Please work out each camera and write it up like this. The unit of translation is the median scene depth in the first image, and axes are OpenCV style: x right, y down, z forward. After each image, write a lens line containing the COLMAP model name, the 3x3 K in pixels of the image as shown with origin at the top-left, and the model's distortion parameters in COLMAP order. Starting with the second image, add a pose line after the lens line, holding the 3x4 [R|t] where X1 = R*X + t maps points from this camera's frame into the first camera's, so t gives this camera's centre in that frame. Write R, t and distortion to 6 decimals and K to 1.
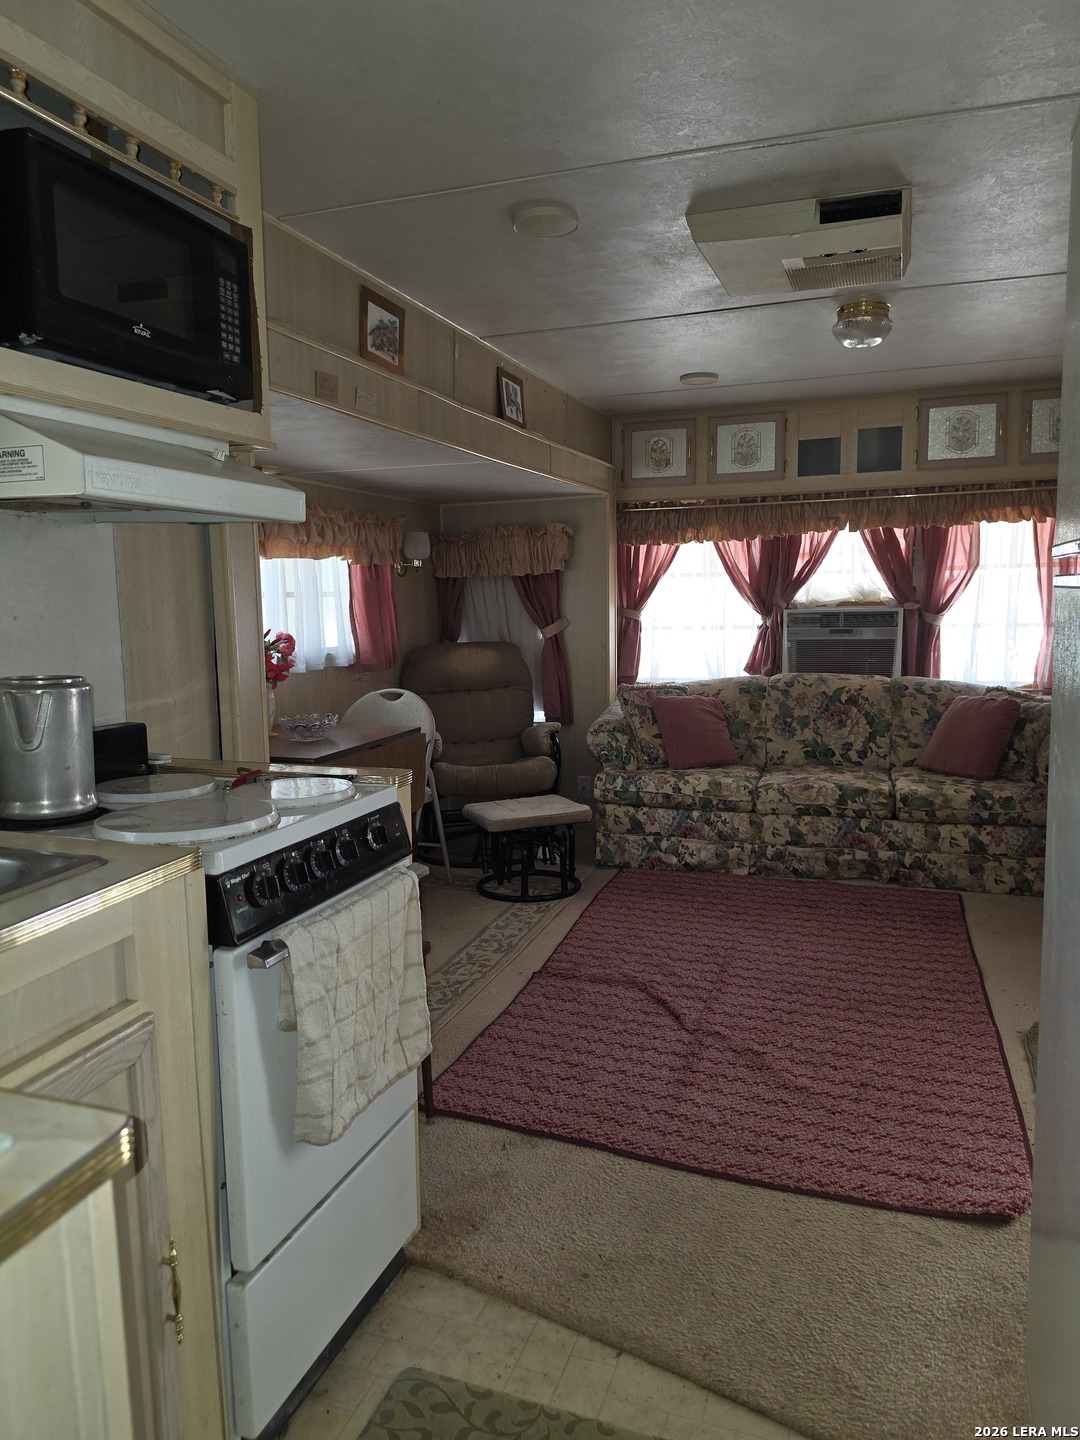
lens RADIAL K [[994.2, 0, 544.1], [0, 994.2, 714.6], [0, 0, 1]] dist [0.109790, -0.167174]
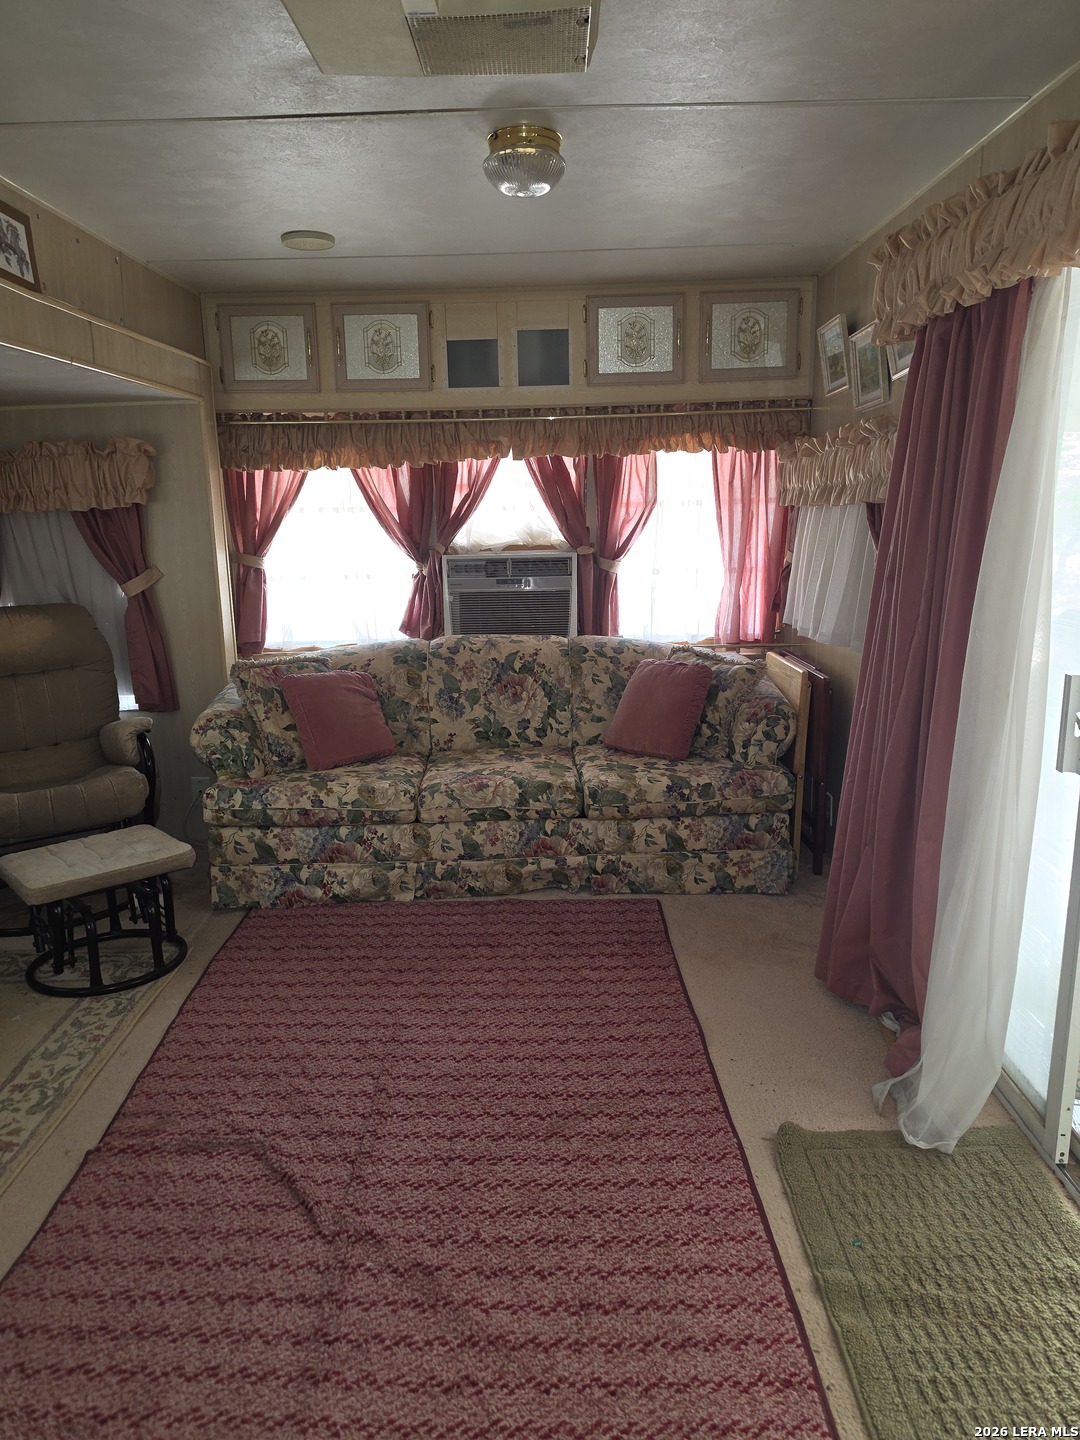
lens RADIAL K [[977.9, 0, 532.1], [0, 977.9, 723.6], [0, 0, 1]] dist [0.124978, -0.193470]
pose [[0.949072, -0.069451, 0.307309, 0.059642], [0.041985, 0.994581, 0.095109, -0.047022], [-0.312249, -0.077362, 0.946845, 0.231976]]
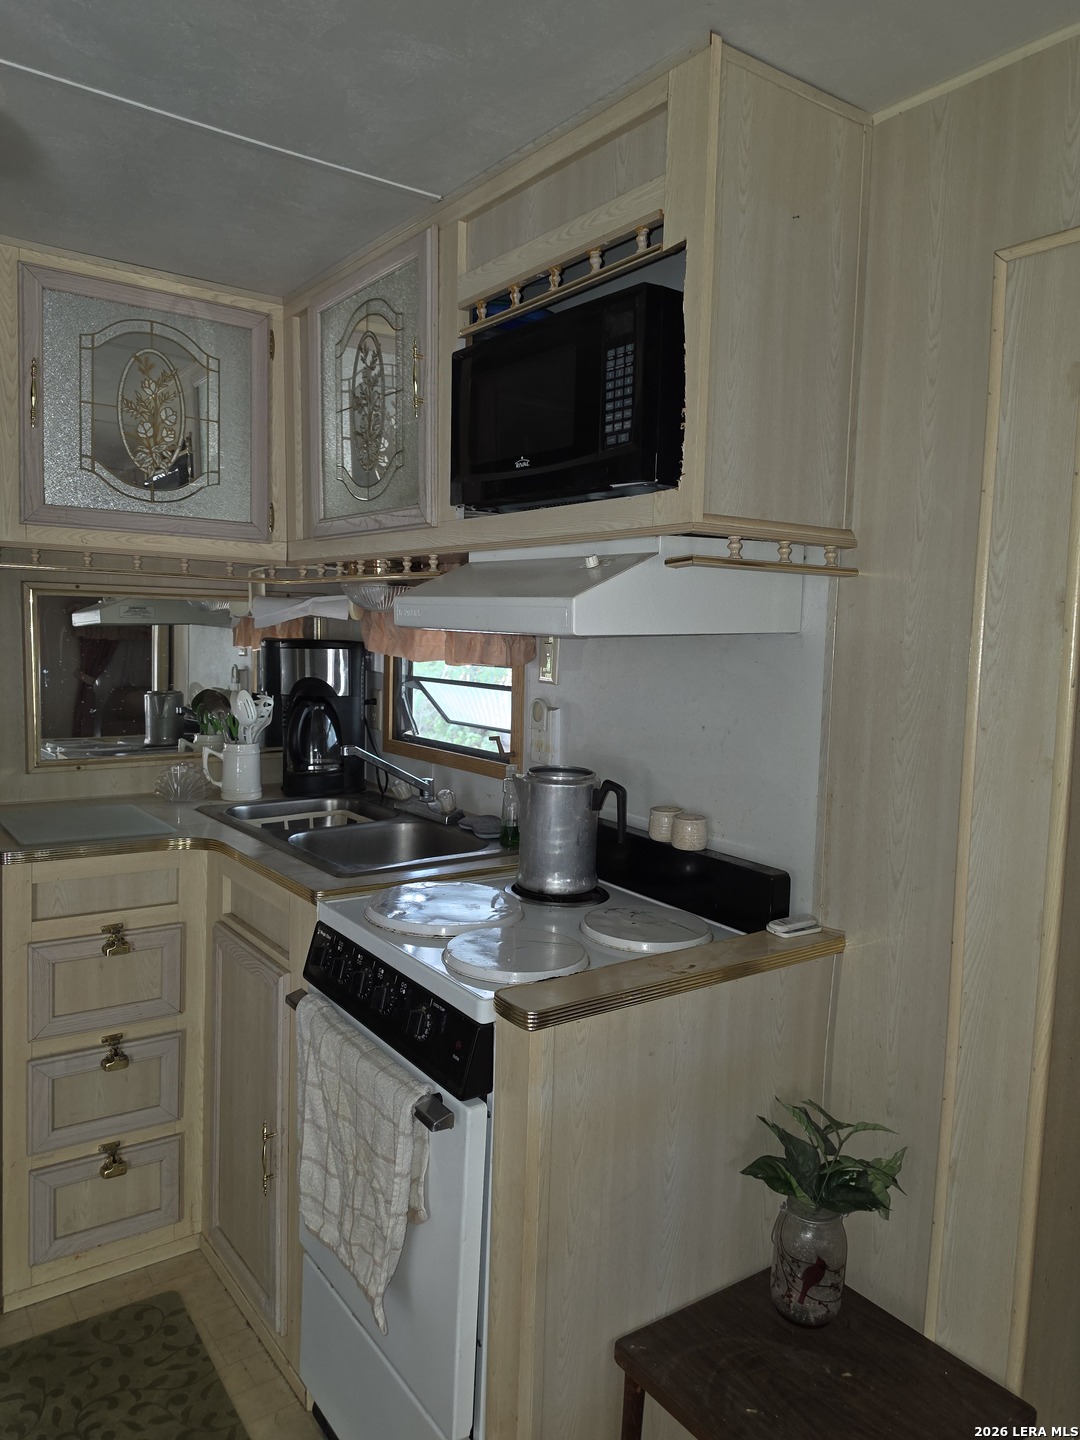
lens RADIAL K [[994.2, 0, 544.1], [0, 994.2, 714.6], [0, 0, 1]] dist [0.109790, -0.167174]
pose [[-0.564514, 0.070615, -0.822398, 0.159987], [-0.123698, 0.977845, 0.168872, -0.101414], [0.816102, 0.197060, -0.543272, 0.554195]]
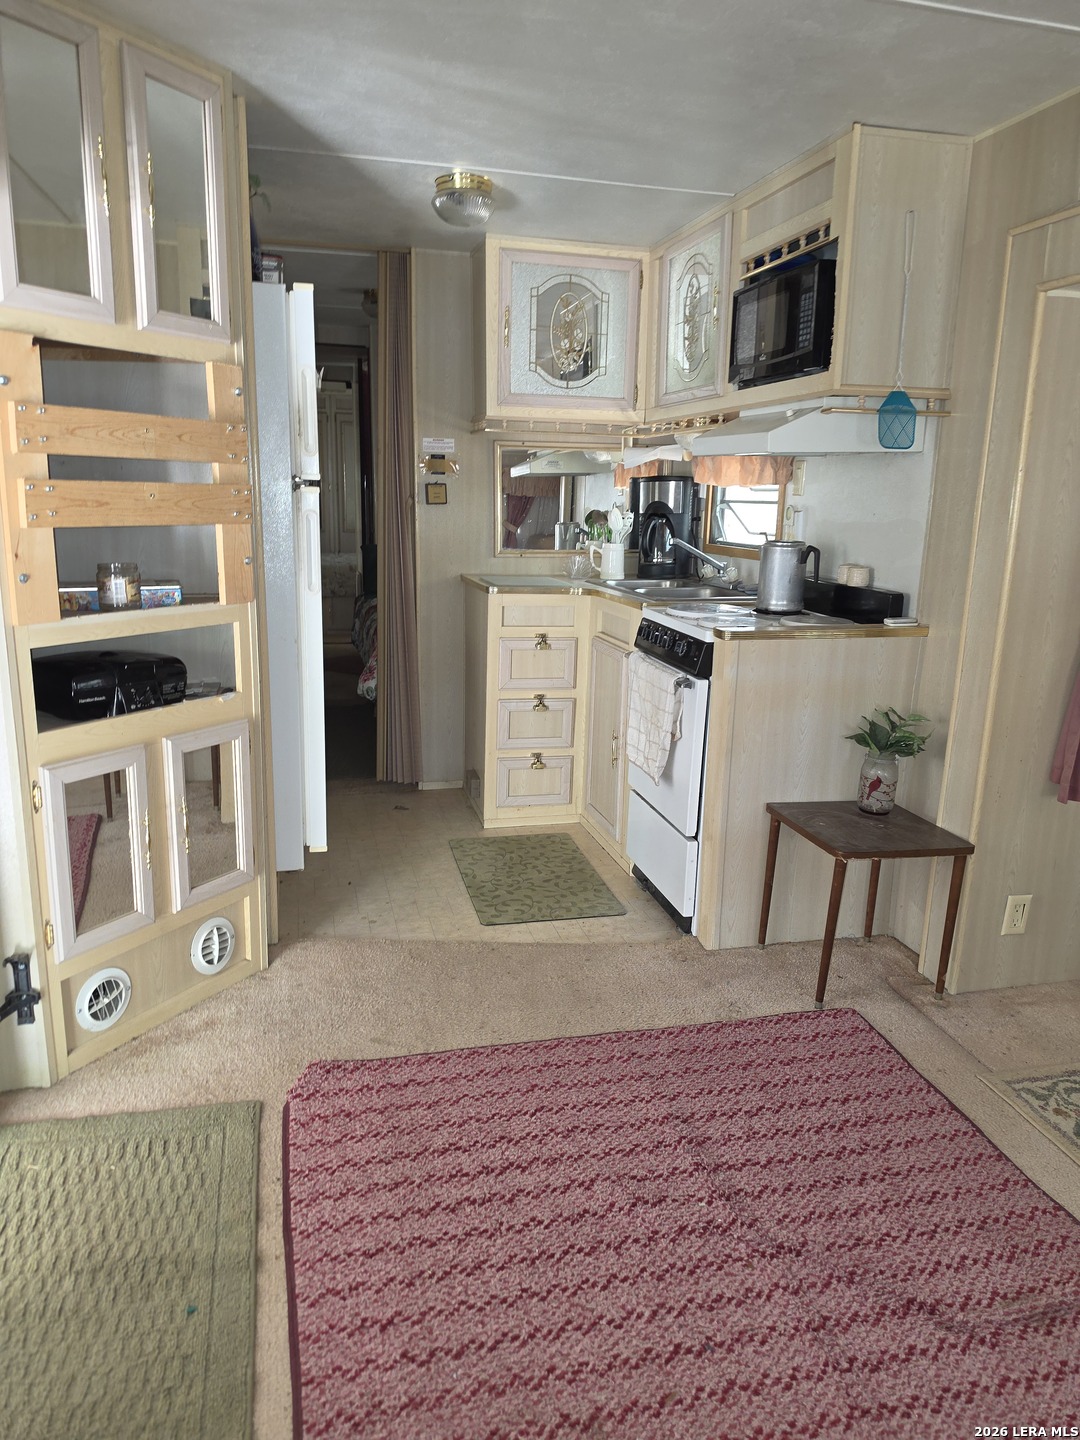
lens RADIAL K [[994.2, 0, 544.1], [0, 994.2, 714.6], [0, 0, 1]] dist [0.109790, -0.167174]
pose [[-0.830872, 0.121918, -0.542944, 0.355600], [-0.077534, 0.940822, 0.329913, -0.115103], [0.551036, 0.316212, -0.772250, 0.826317]]
